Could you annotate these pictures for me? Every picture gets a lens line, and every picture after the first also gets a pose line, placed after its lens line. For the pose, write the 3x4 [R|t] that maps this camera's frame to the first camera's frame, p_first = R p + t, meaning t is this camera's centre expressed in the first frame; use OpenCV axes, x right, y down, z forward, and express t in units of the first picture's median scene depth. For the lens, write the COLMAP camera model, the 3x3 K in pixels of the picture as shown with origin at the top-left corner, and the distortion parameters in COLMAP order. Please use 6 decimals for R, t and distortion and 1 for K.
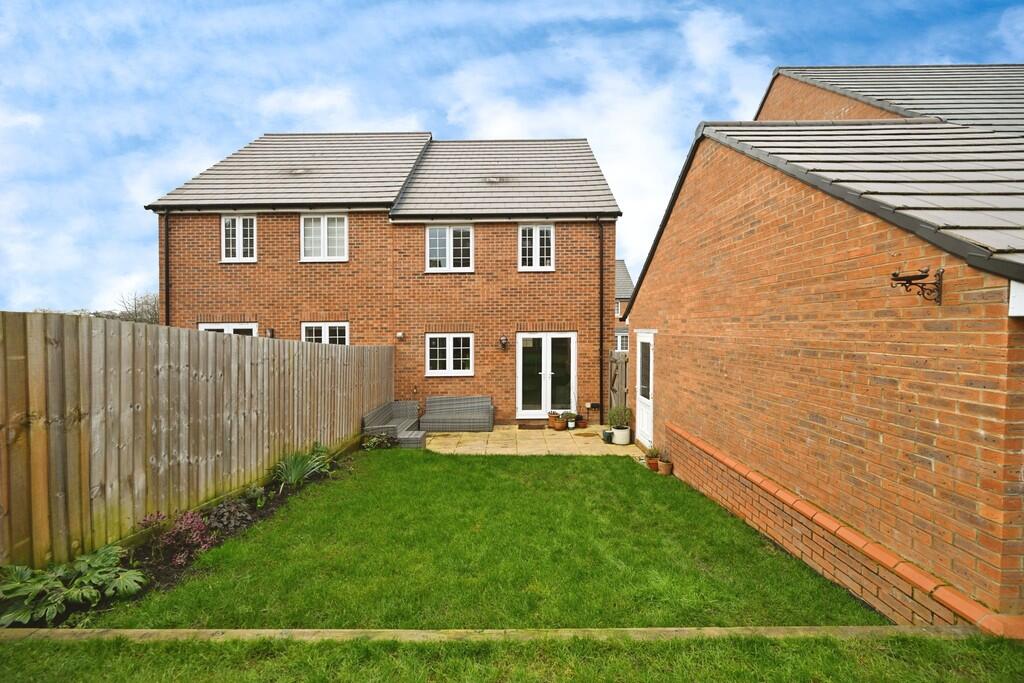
lens RADIAL K [[404.6, 0, 511.8], [0, 404.6, 336.3], [0, 0, 1]] dist [-0.001026, -0.000246]
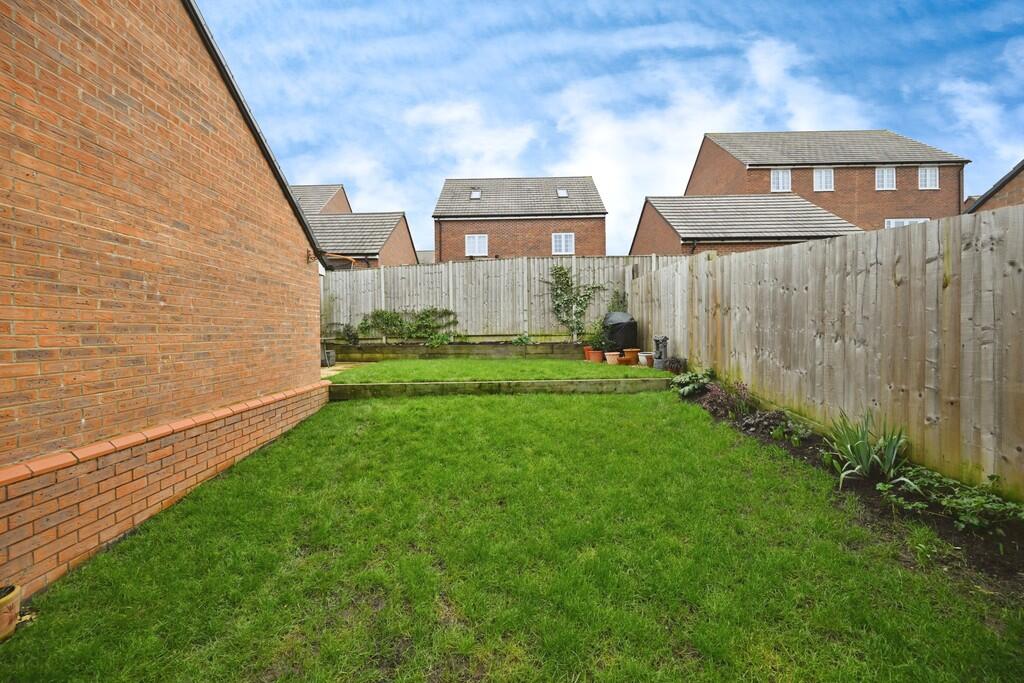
lens RADIAL K [[404.6, 0, 507.5], [0, 404.6, 327.1], [0, 0, 1]] dist [-0.001026, -0.000246]
pose [[-0.999868, 0.008565, -0.013773, -0.020843], [0.008417, 0.999907, 0.010724, 0.161867], [0.013864, 0.010607, -0.999848, 2.040998]]
